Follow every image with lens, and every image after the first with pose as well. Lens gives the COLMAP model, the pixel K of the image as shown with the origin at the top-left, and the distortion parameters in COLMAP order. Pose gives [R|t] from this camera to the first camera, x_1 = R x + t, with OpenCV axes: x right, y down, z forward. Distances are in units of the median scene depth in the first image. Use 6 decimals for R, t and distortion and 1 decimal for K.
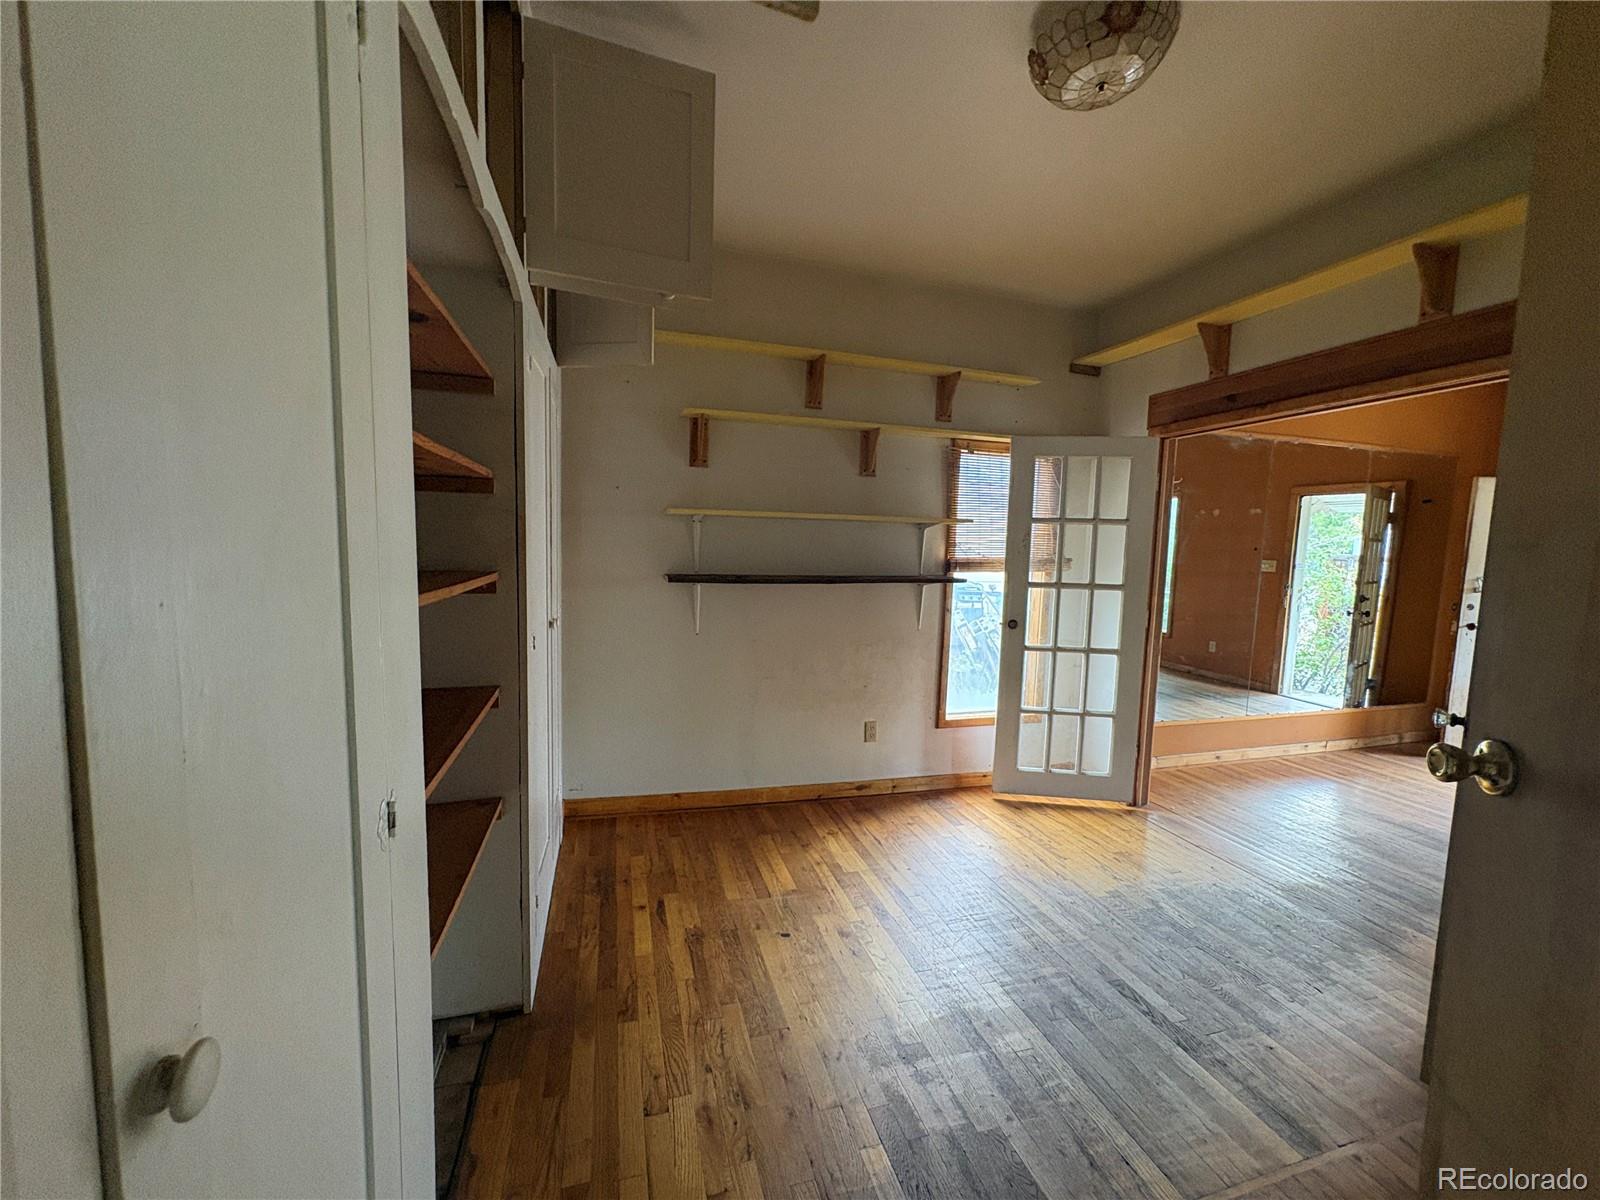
lens RADIAL K [[634.9, 0, 806.8], [0, 634.9, 604.2], [0, 0, 1]] dist [-0.000147, 0.000427]
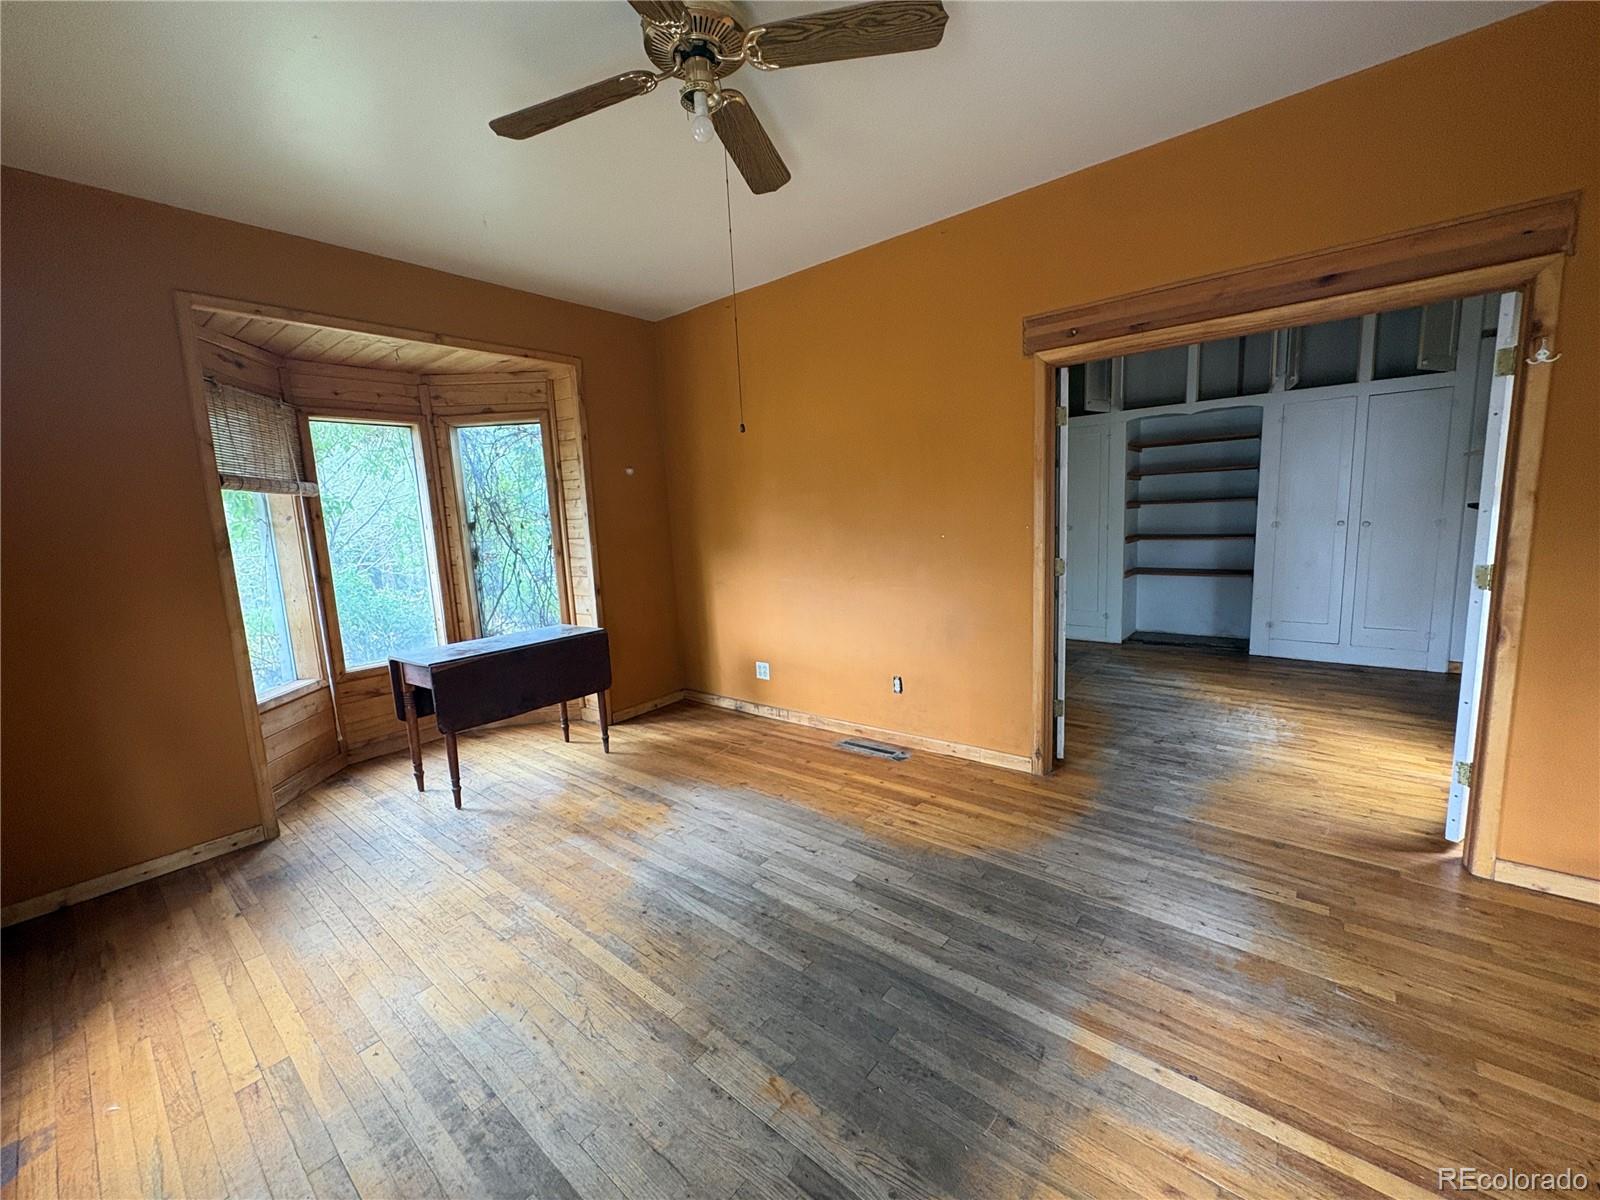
lens RADIAL K [[634.9, 0, 799.4], [0, 634.9, 599.4], [0, 0, 1]] dist [-0.000147, 0.000427]
pose [[-0.830700, 0.092123, -0.549045, 1.105909], [-0.029562, 0.977523, 0.208744, -0.054442], [0.555935, 0.189634, -0.809305, 0.844784]]
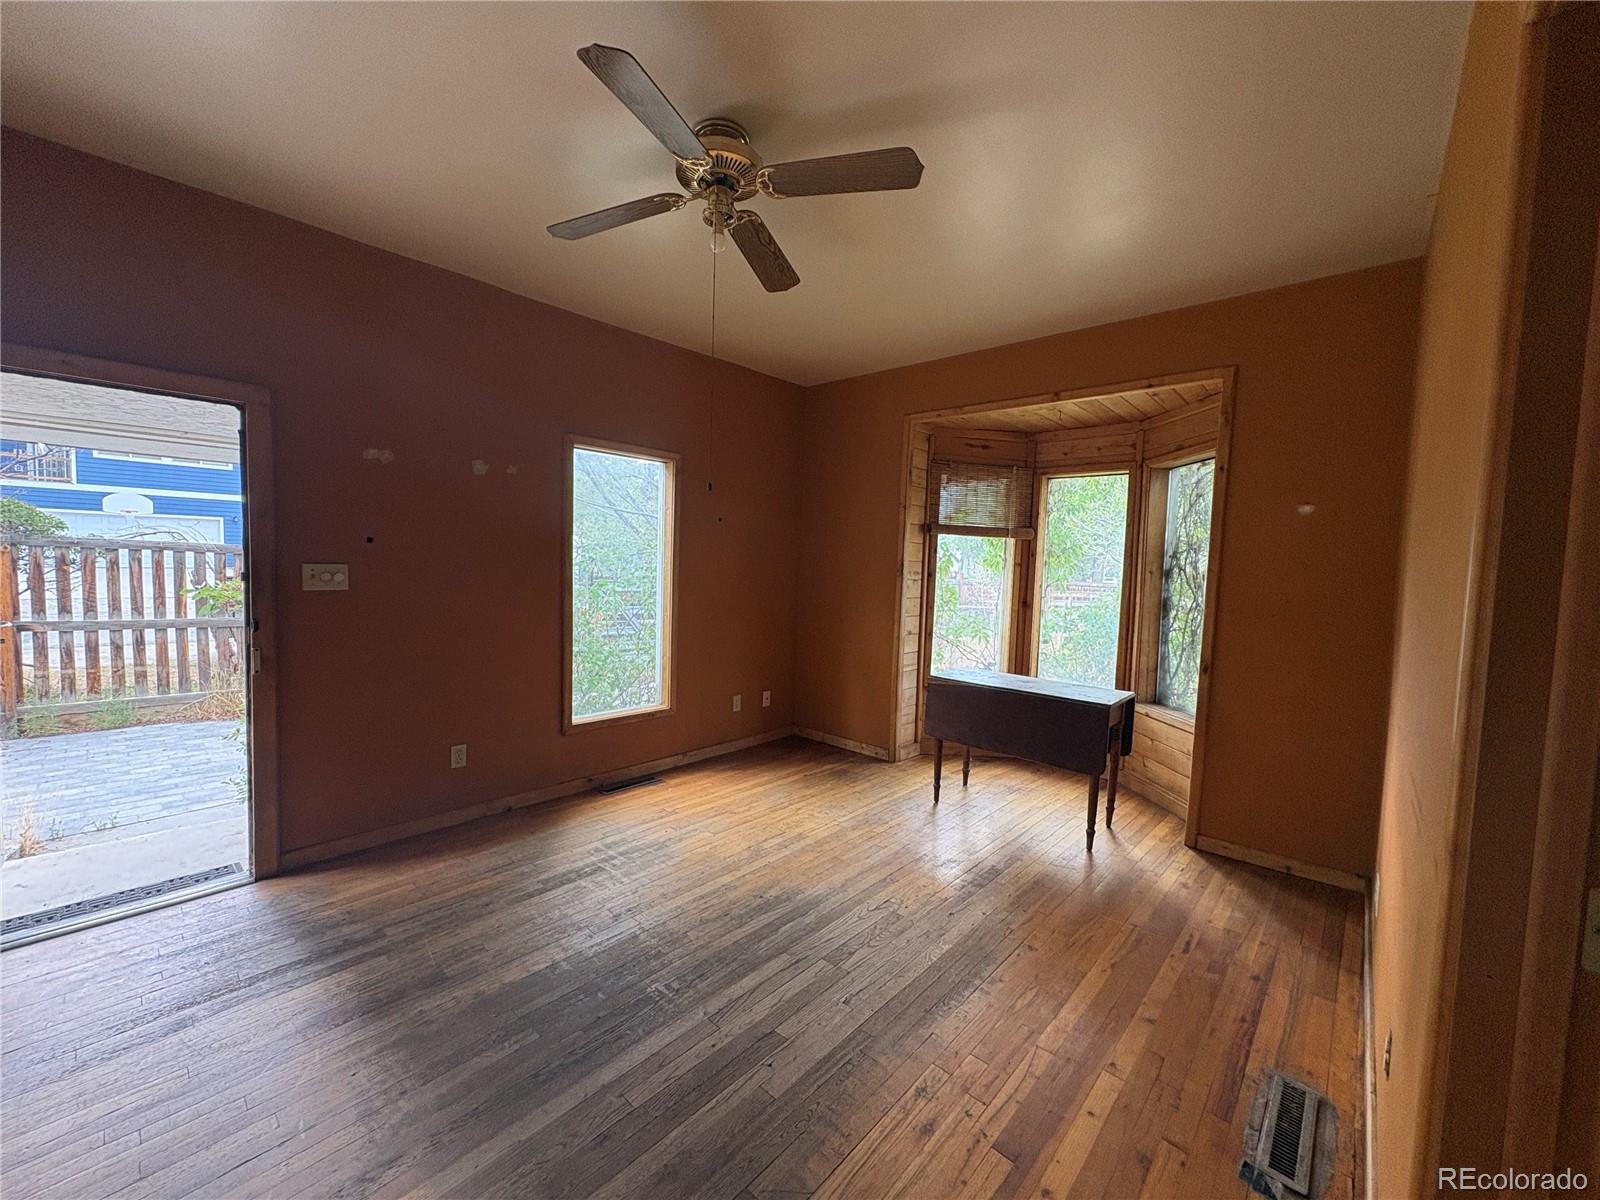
lens RADIAL K [[634.9, 0, 802.9], [0, 634.9, 602.7], [0, 0, 1]] dist [-0.000147, 0.000427]
pose [[-0.513963, -0.099419, 0.852032, 0.469387], [0.041738, 0.989186, 0.140600, -0.053625], [-0.856797, 0.107825, -0.504255, 0.652846]]
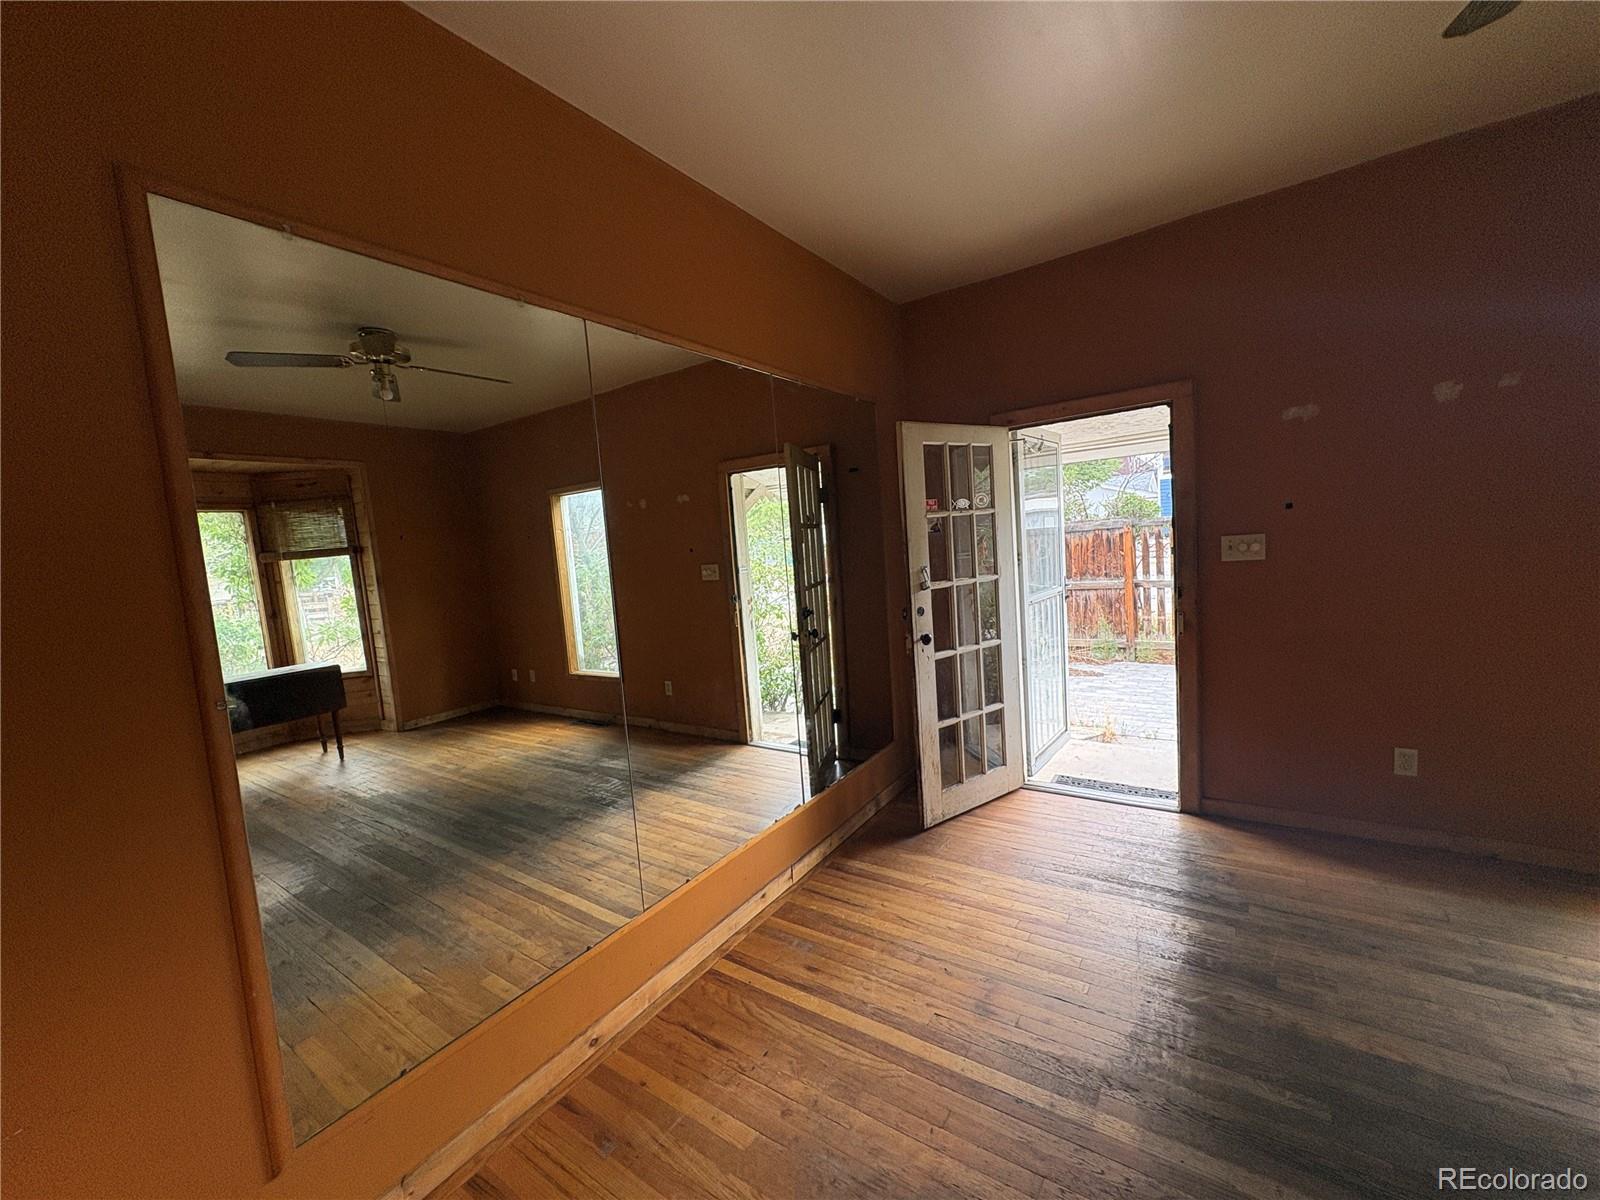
lens RADIAL K [[634.9, 0, 798.4], [0, 634.9, 599.1], [0, 0, 1]] dist [-0.000147, 0.000427]
pose [[0.780145, -0.138934, 0.609976, 0.498611], [0.156056, 0.987424, 0.025314, -0.045136], [-0.605822, 0.075442, 0.792015, 0.509246]]
